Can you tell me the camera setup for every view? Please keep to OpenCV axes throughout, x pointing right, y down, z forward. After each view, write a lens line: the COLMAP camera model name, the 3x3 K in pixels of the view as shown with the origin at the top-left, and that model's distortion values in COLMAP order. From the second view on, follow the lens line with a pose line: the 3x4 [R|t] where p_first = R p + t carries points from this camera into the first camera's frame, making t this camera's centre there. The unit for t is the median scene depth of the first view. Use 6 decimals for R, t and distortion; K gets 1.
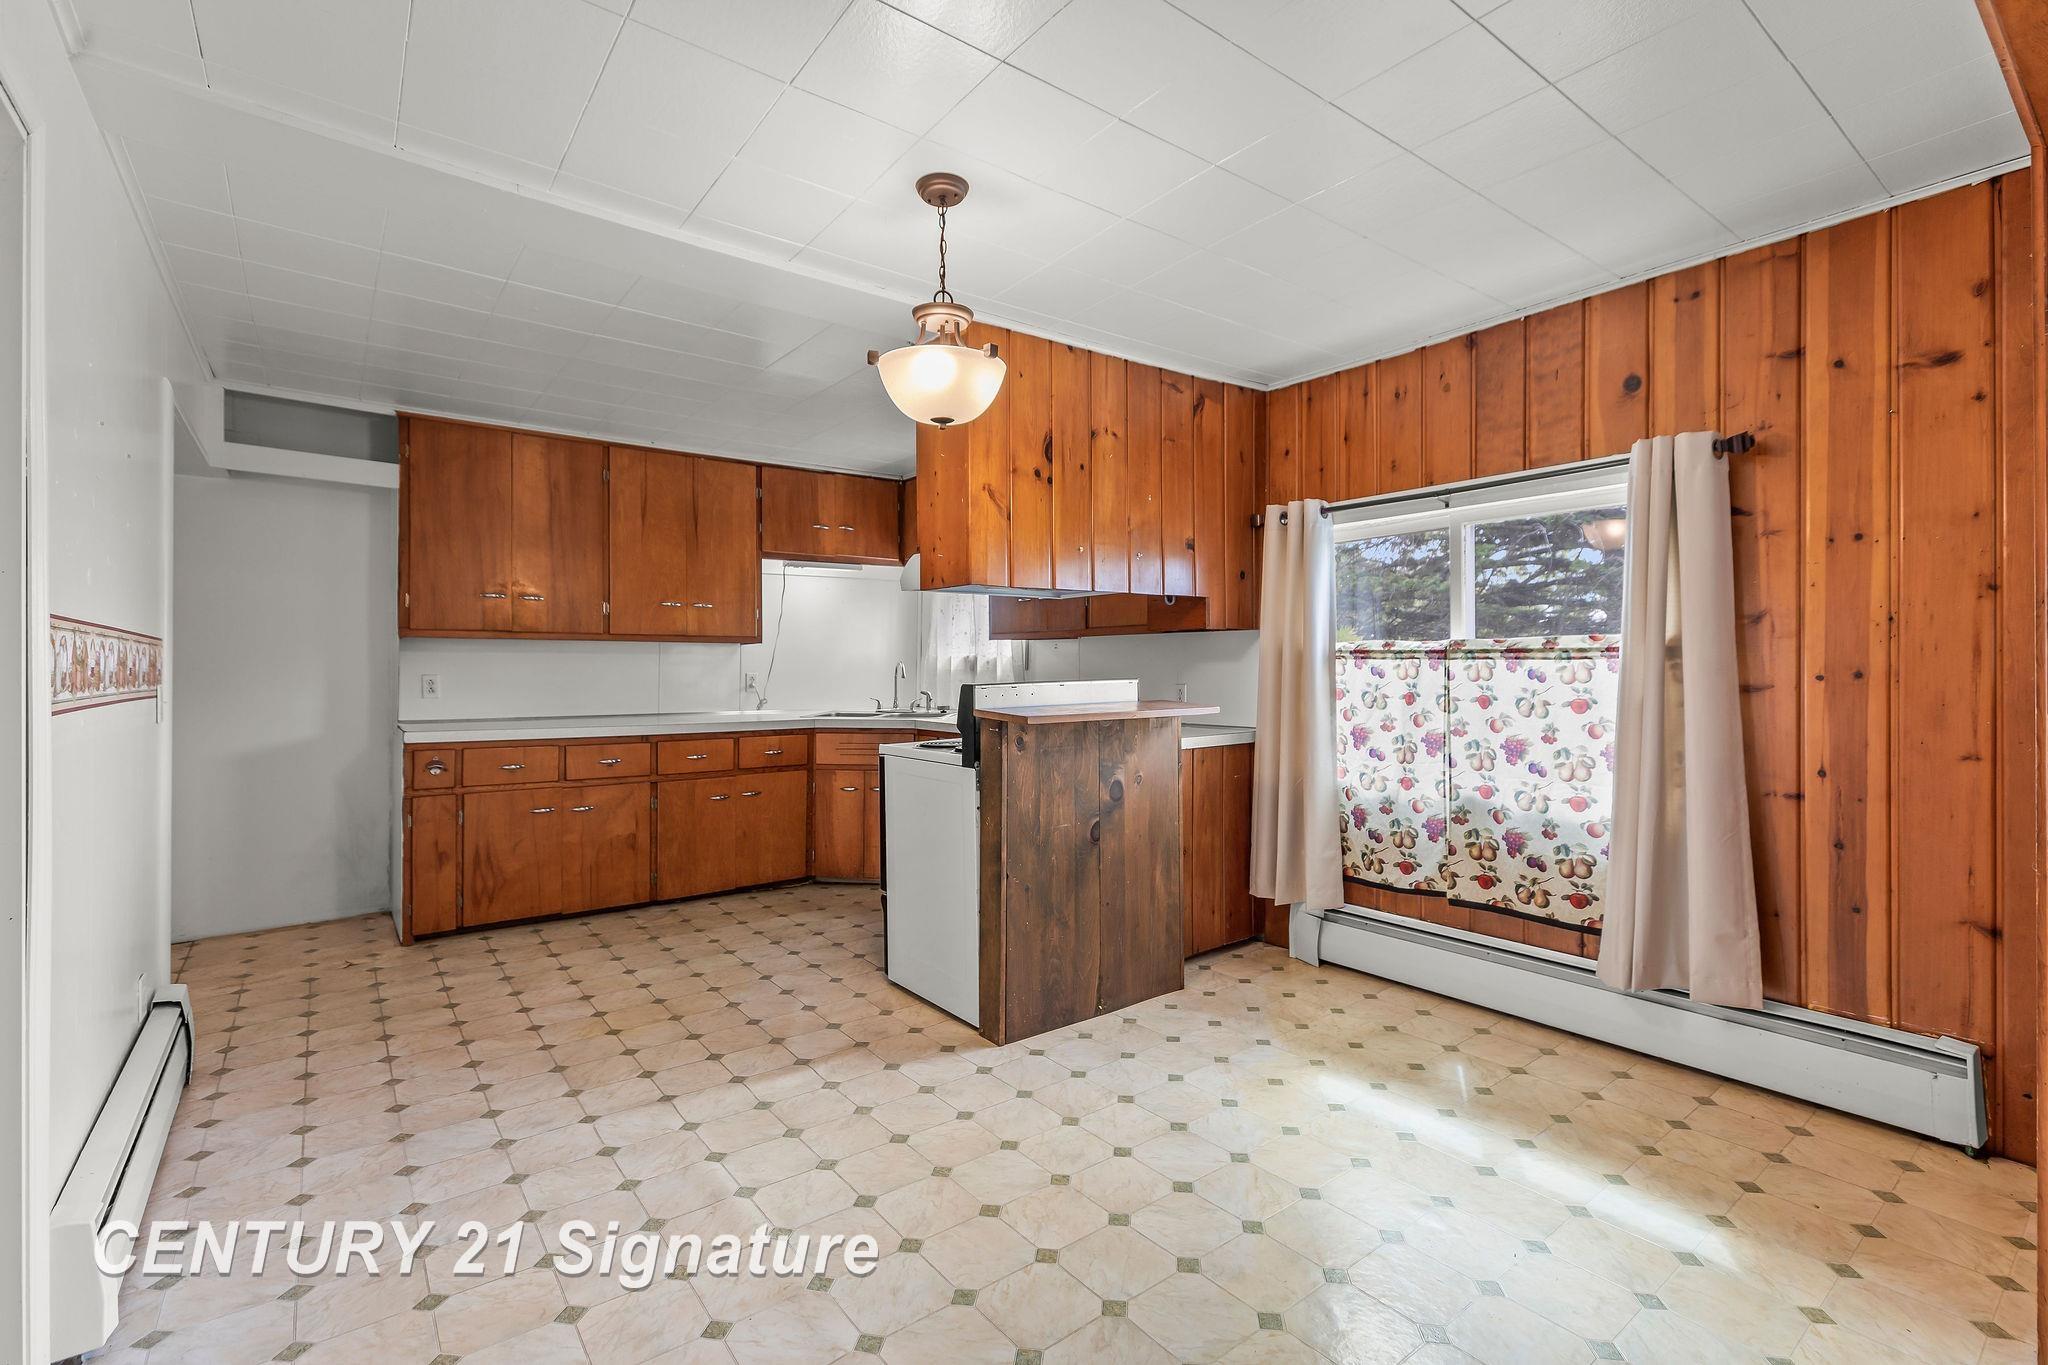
lens RADIAL K [[915.2, 0, 1029.2], [0, 915.2, 671.6], [0, 0, 1]] dist [0.005485, -0.000003]
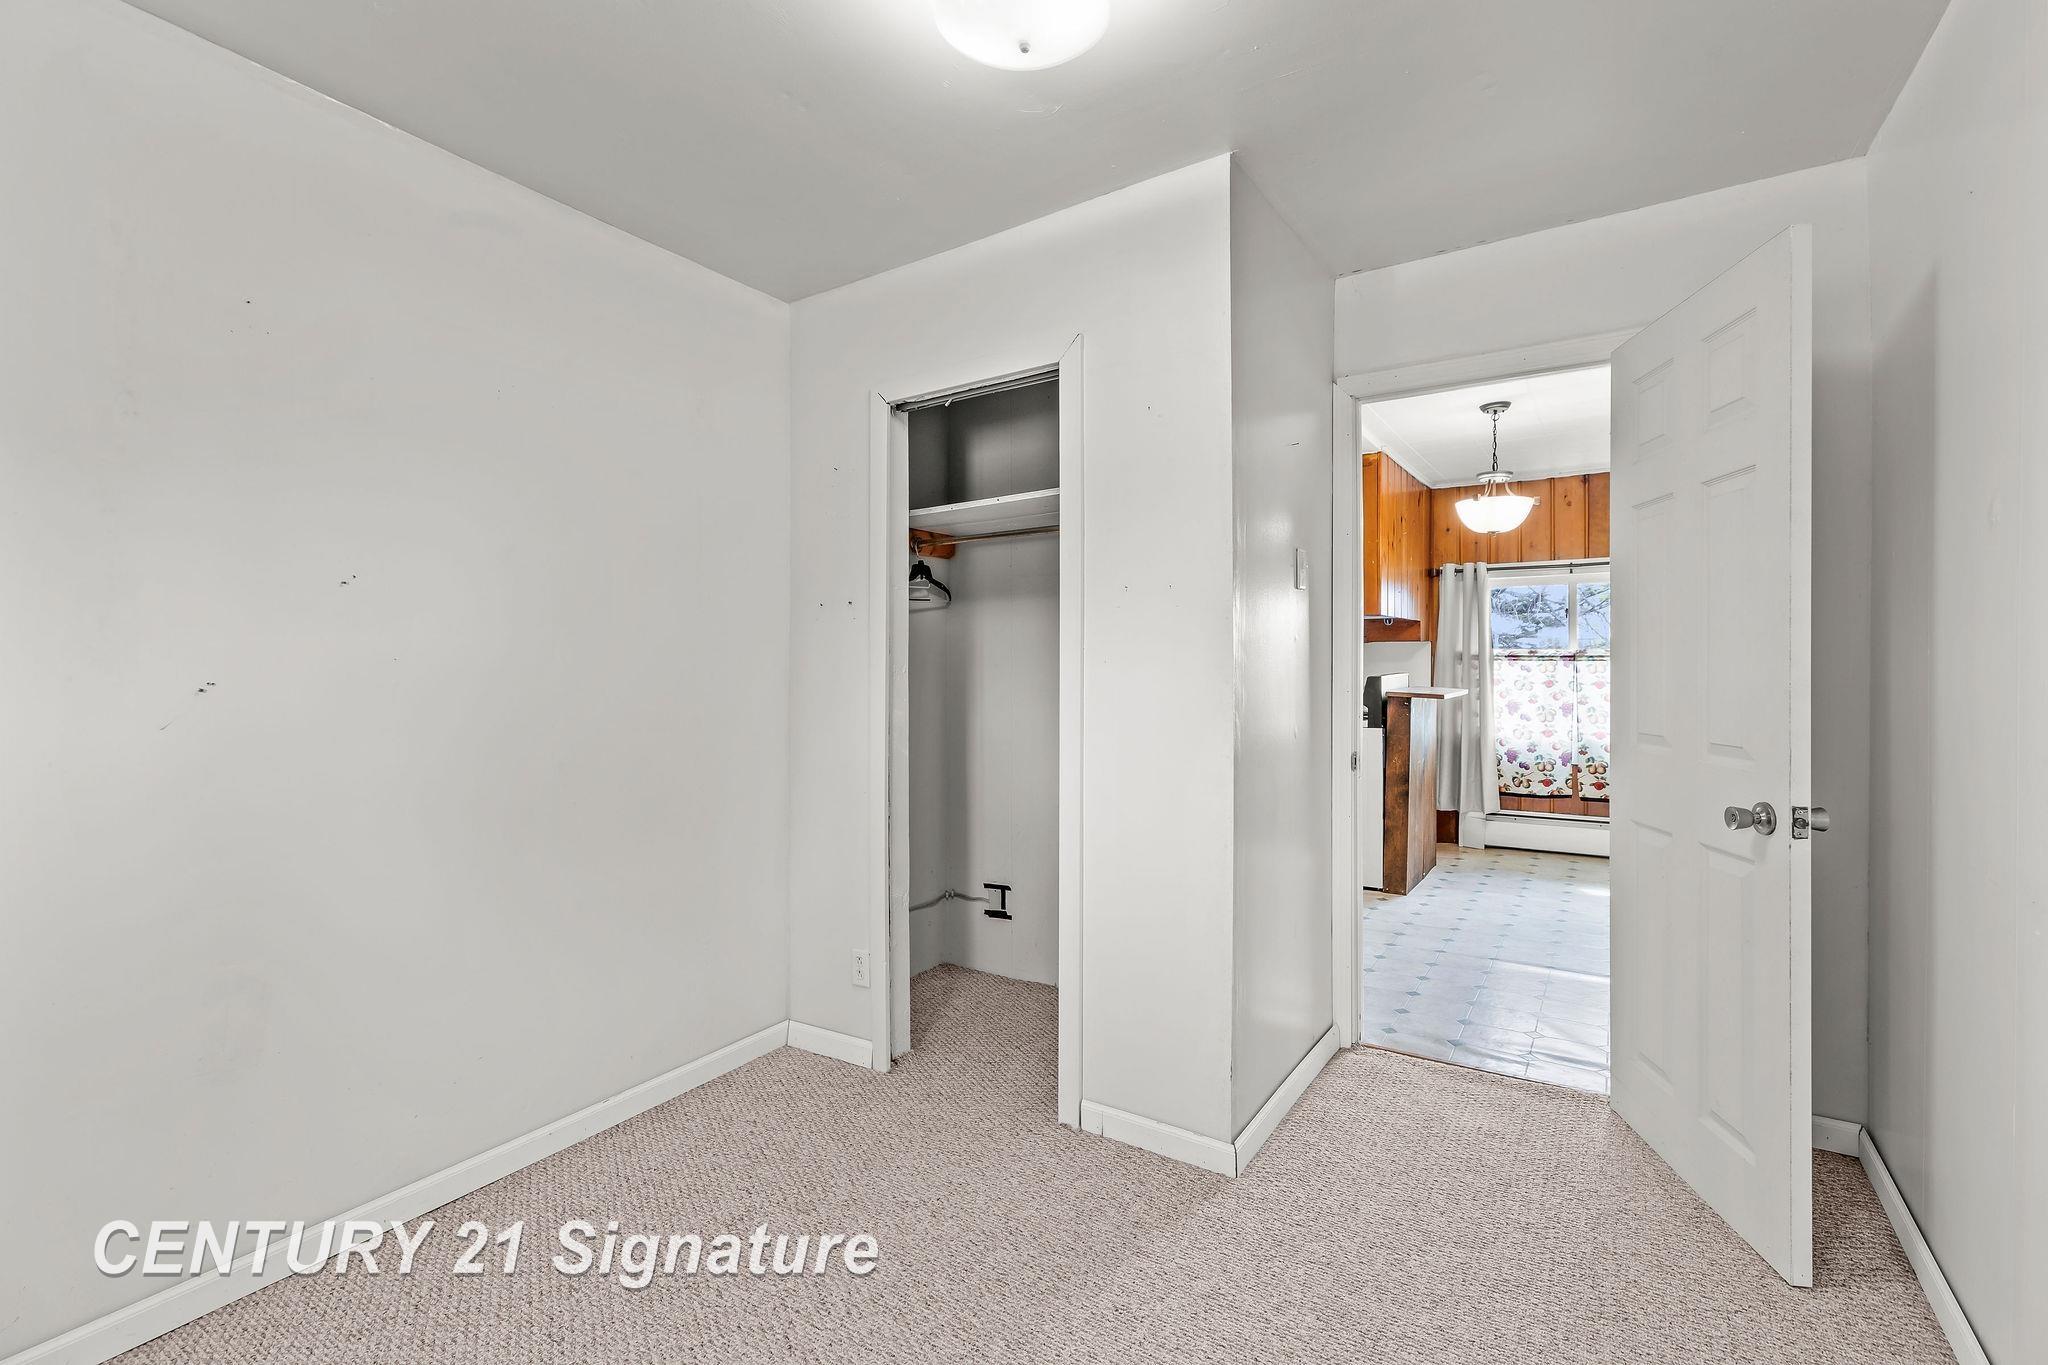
lens RADIAL K [[915.2, 0, 1022.3], [0, 915.2, 676.2], [0, 0, 1]] dist [0.005485, -0.000003]
pose [[0.942029, -0.003795, 0.335509, -1.096238], [0.000570, 0.999953, 0.009709, -0.002120], [-0.335530, -0.008955, 0.941987, -0.284556]]
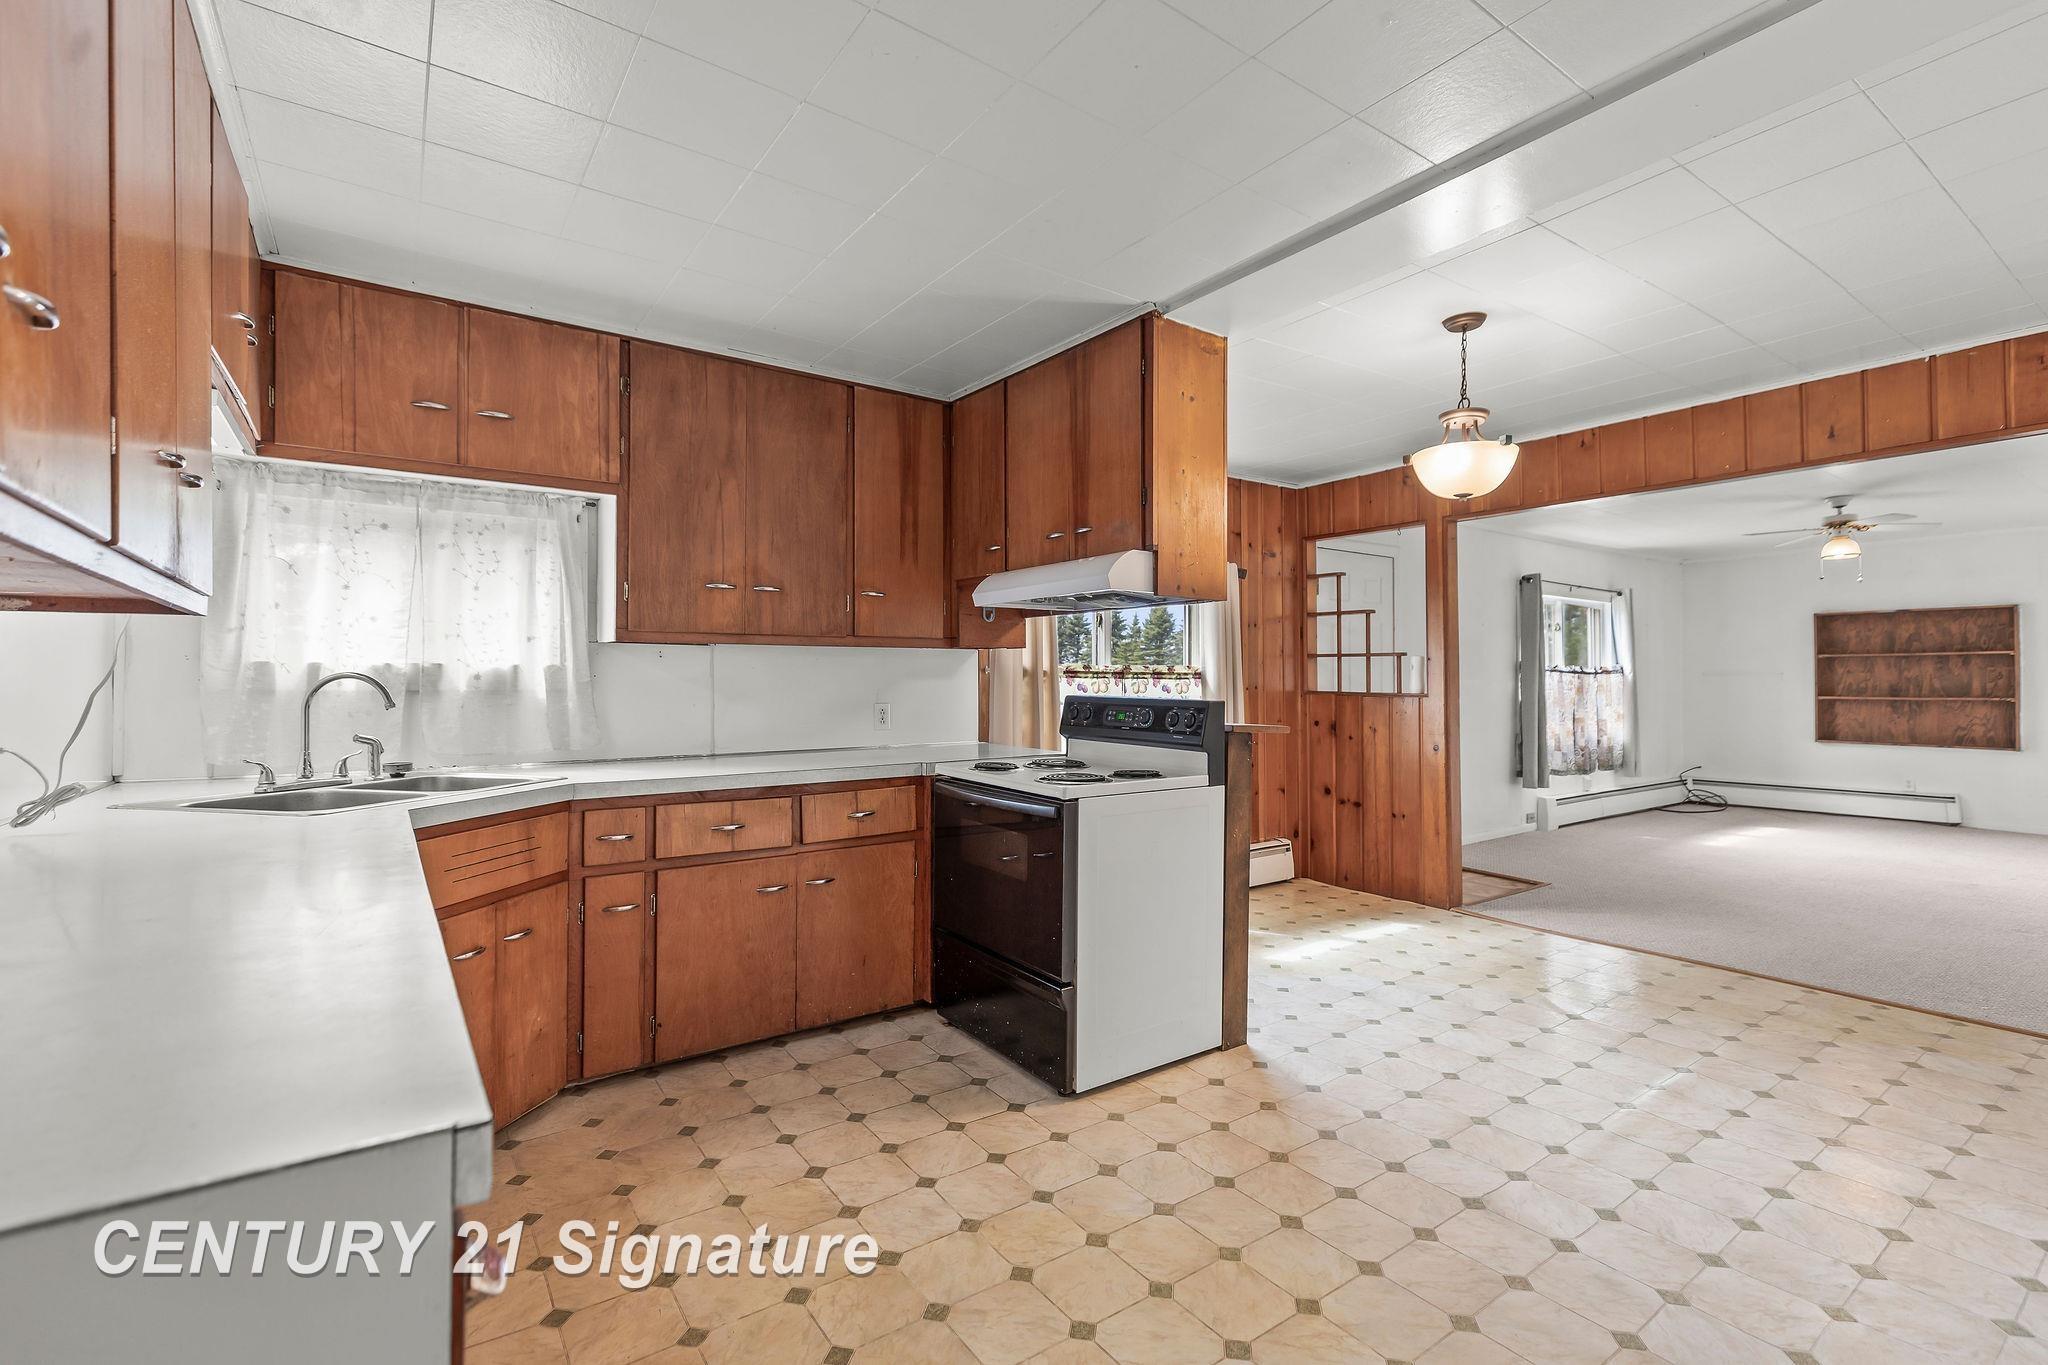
lens RADIAL K [[915.2, 0, 1026.8], [0, 915.2, 681.7], [0, 0, 1]] dist [0.005485, -0.000003]
pose [[0.039069, 0.002747, 0.999233, -0.971097], [0.005091, 0.999983, -0.002949, -0.004698], [-0.999224, 0.005203, 0.039054, 1.070634]]
